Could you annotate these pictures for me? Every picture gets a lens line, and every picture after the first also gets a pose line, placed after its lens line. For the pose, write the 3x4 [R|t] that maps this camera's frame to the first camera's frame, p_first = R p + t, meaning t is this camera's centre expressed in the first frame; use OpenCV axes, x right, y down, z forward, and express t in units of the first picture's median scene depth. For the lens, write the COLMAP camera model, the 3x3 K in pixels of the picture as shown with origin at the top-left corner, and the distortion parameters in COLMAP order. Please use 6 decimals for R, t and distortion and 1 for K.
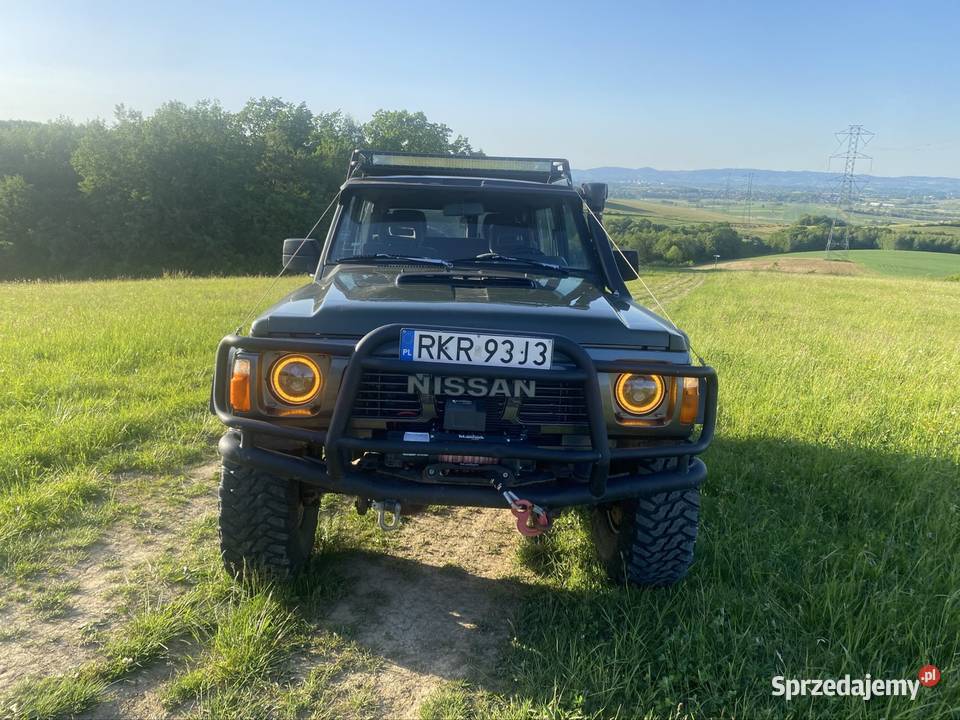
lens RADIAL K [[747.5, 0, 482.7], [0, 747.5, 316.3], [0, 0, 1]] dist [0.032807, -0.003450]
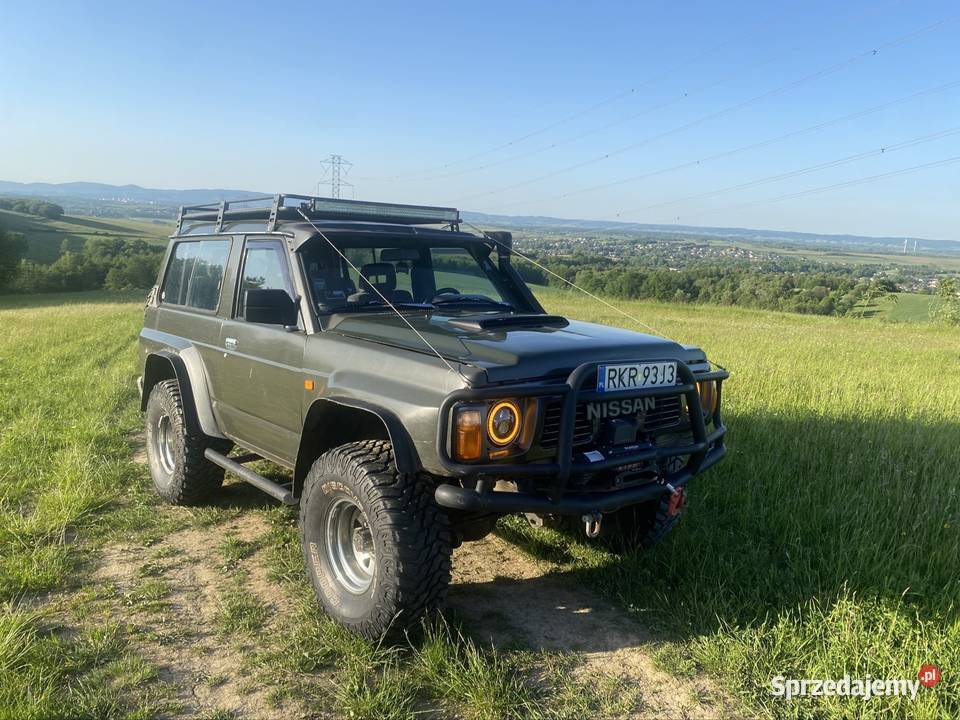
lens RADIAL K [[745.3, 0, 479.7], [0, 745.3, 331.1], [0, 0, 1]] dist [0.062381, 0.000099]
pose [[0.799649, -0.079073, 0.595239, -0.932520], [0.083584, 0.996299, 0.020064, -0.075772], [-0.594622, 0.033708, 0.803298, 0.143190]]
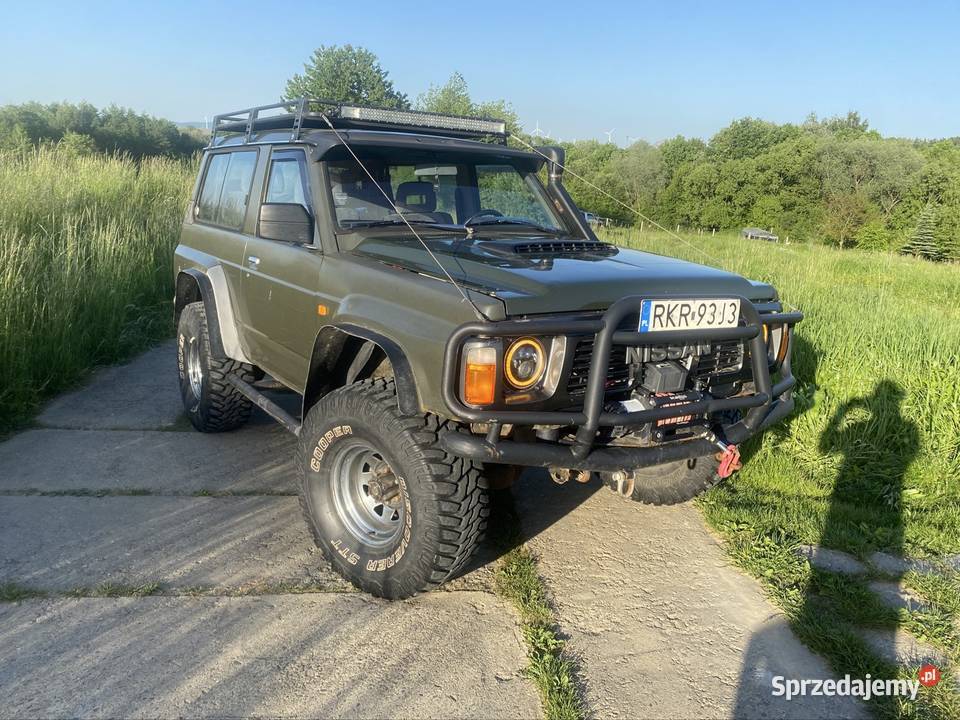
lens RADIAL K [[749.7, 0, 478.7], [0, 749.7, 331.5], [0, 0, 1]] dist [0.011562, -0.001080]
pose [[0.857929, -0.098326, 0.504272, -0.780292], [0.053028, 0.993220, 0.103447, -0.055729], [-0.511025, -0.062009, 0.857327, 0.234457]]
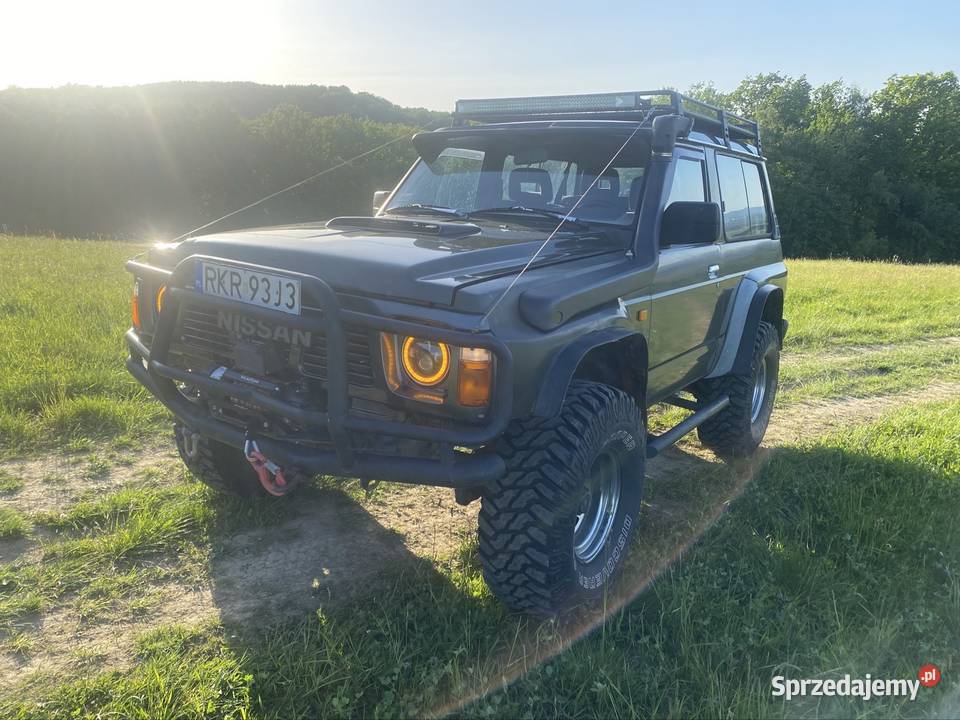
lens RADIAL K [[749.7, 0, 478.7], [0, 749.7, 331.5], [0, 0, 1]] dist [0.011562, -0.001080]
pose [[0.799656, 0.105132, -0.591184, 0.763359], [-0.080937, 0.994440, 0.067366, 0.013720], [0.594979, -0.006021, 0.803719, 0.405596]]
